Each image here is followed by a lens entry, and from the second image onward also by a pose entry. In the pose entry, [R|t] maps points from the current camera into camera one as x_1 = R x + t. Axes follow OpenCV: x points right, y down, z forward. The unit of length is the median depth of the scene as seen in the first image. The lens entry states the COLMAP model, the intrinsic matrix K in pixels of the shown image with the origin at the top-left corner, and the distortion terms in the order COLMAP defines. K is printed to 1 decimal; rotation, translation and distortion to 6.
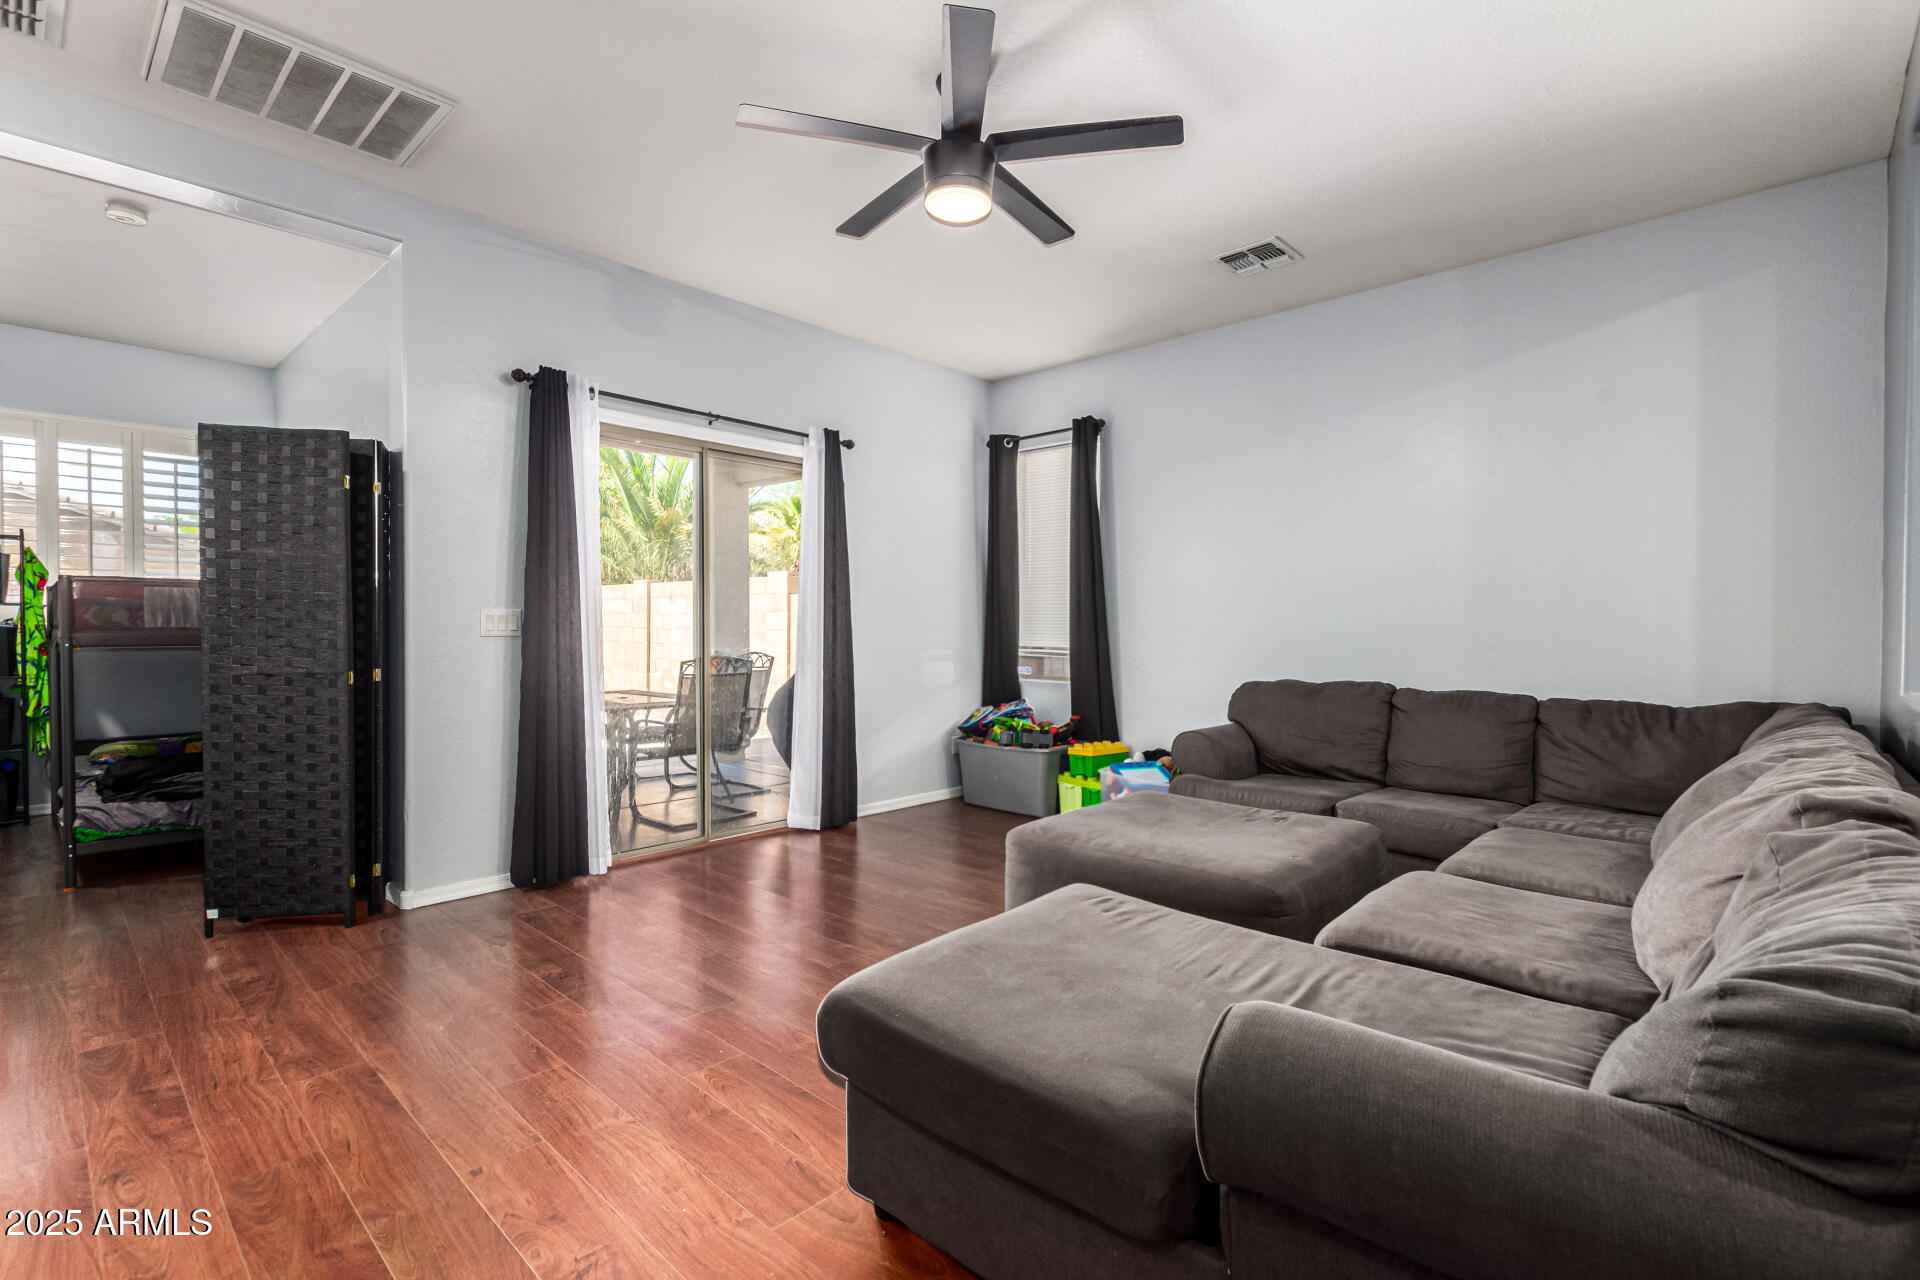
lens RADIAL K [[879.0, 0, 967.0], [0, 879.0, 637.7], [0, 0, 1]] dist [0.002441, 0.000208]
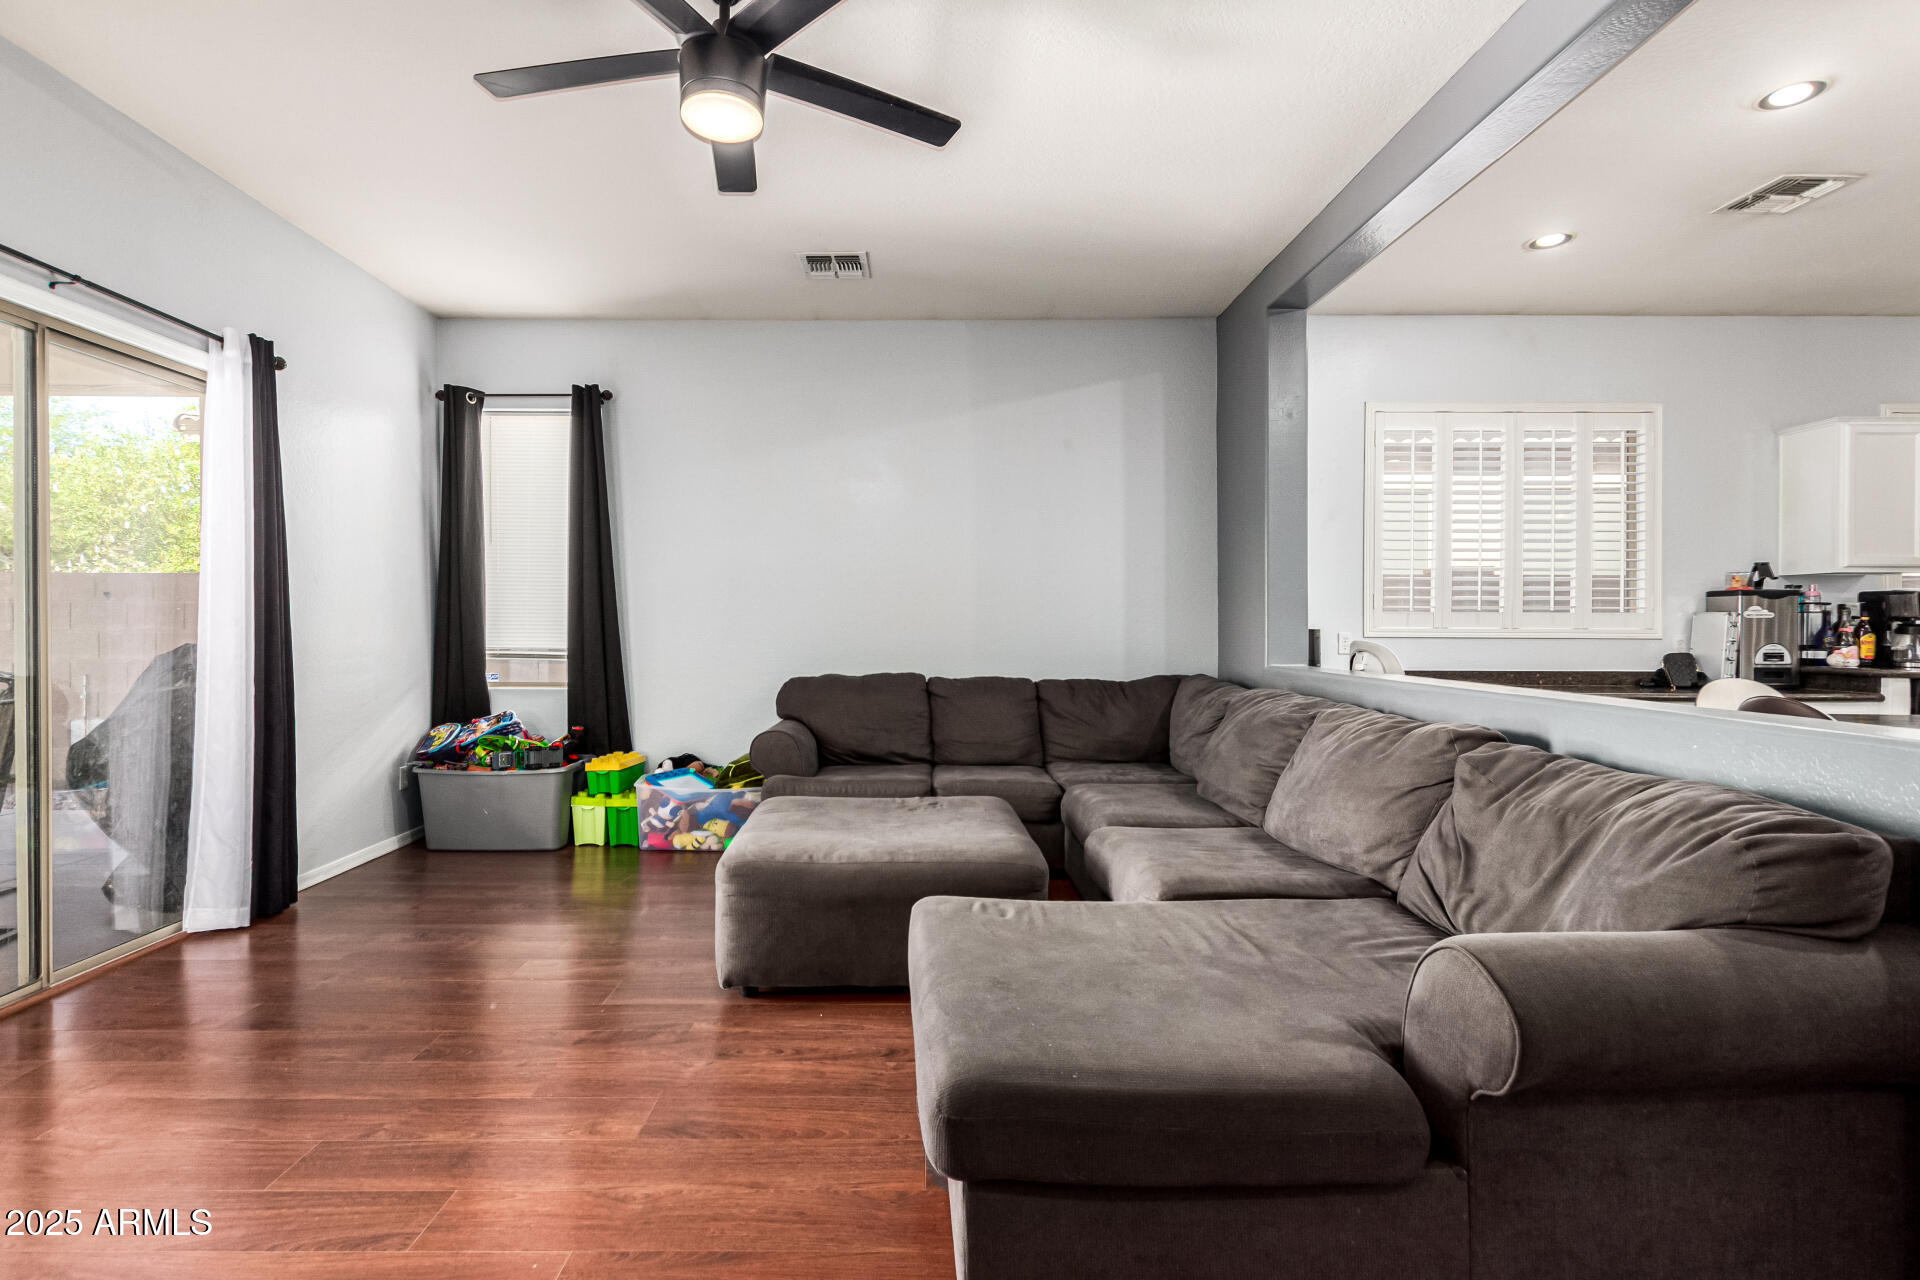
lens RADIAL K [[879.0, 0, 917.2], [0, 879.0, 628.2], [0, 0, 1]] dist [0.002441, 0.000208]
pose [[0.732712, -0.005555, 0.680516, -0.278179], [0.010020, 0.999946, -0.002626, -0.003168], [-0.680465, 0.008742, 0.732729, 0.168424]]
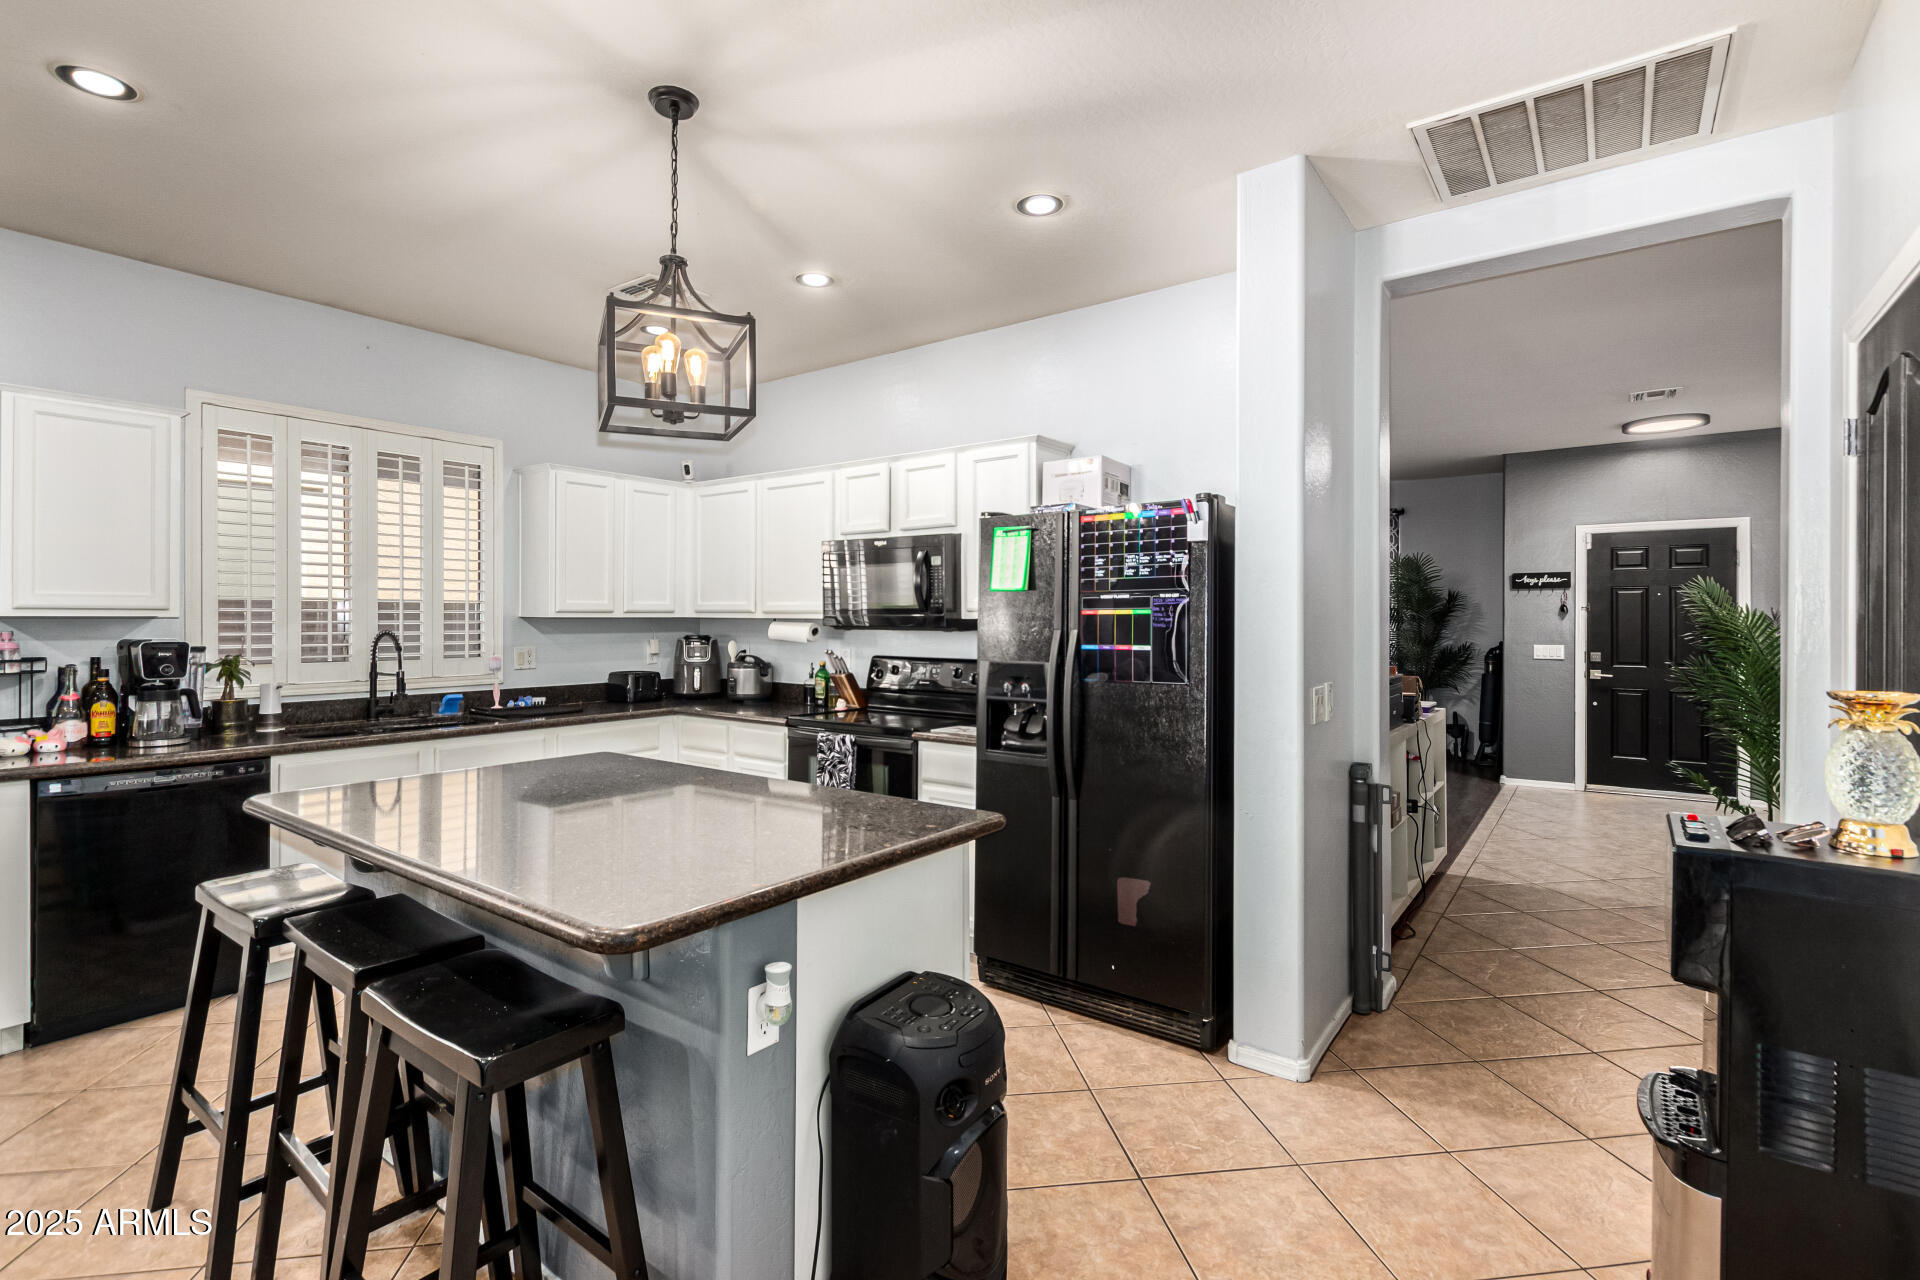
lens RADIAL K [[879.0, 0, 962.2], [0, 879.0, 614.7], [0, 0, 1]] dist [0.002441, 0.000208]
pose [[-0.126293, 0.003392, 0.991987, 0.447212], [0.014091, 0.999899, -0.001625, -0.050460], [-0.991893, 0.013773, -0.126328, -0.470007]]
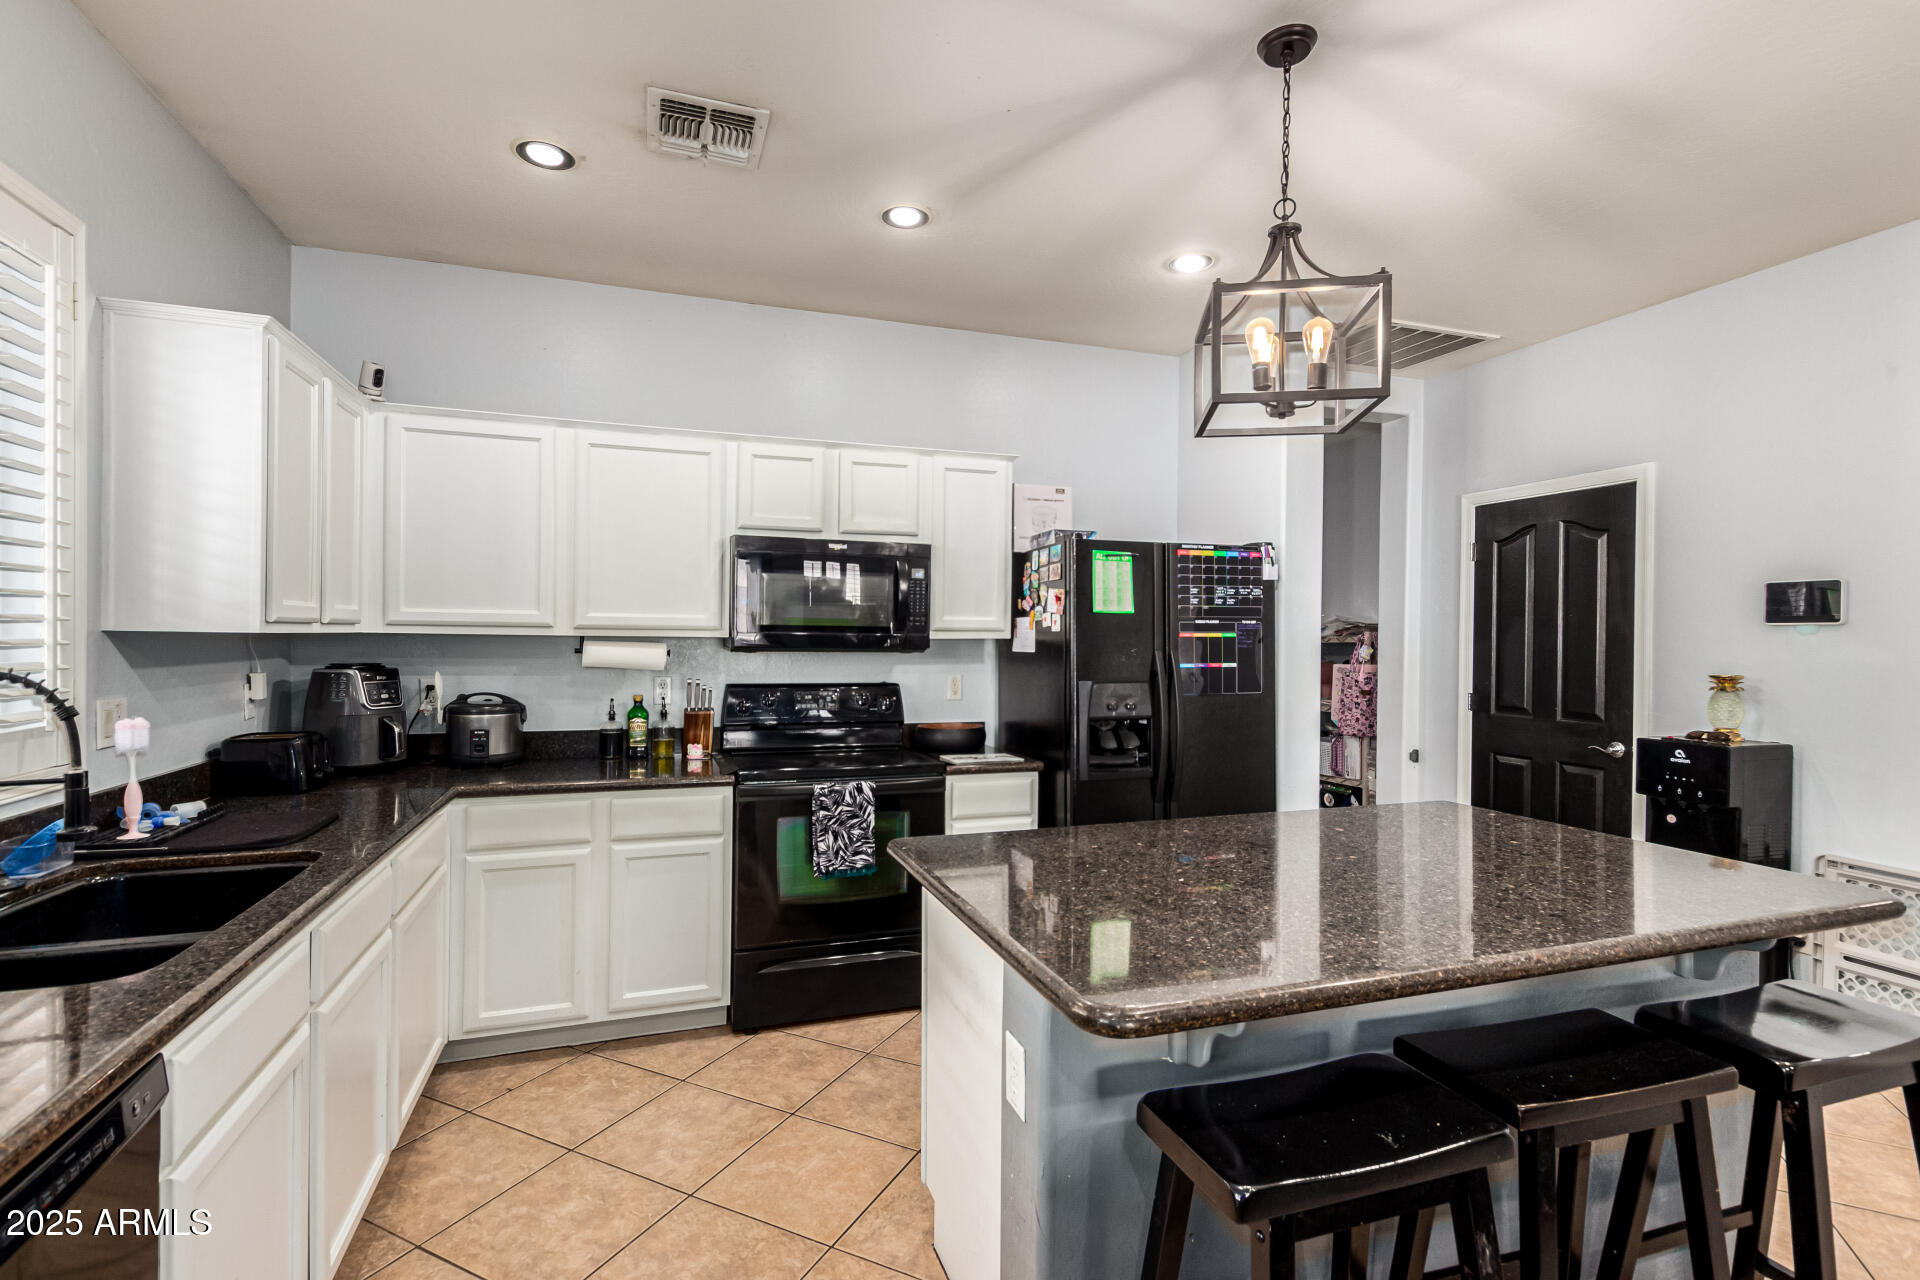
lens RADIAL K [[879.0, 0, 964.5], [0, 879.0, 639.0], [0, 0, 1]] dist [0.002441, 0.000208]
pose [[-0.886765, -0.010848, 0.462094, 0.937657], [-0.002004, 0.999805, 0.019626, -0.063538], [-0.462217, 0.016478, -0.886614, 0.135910]]
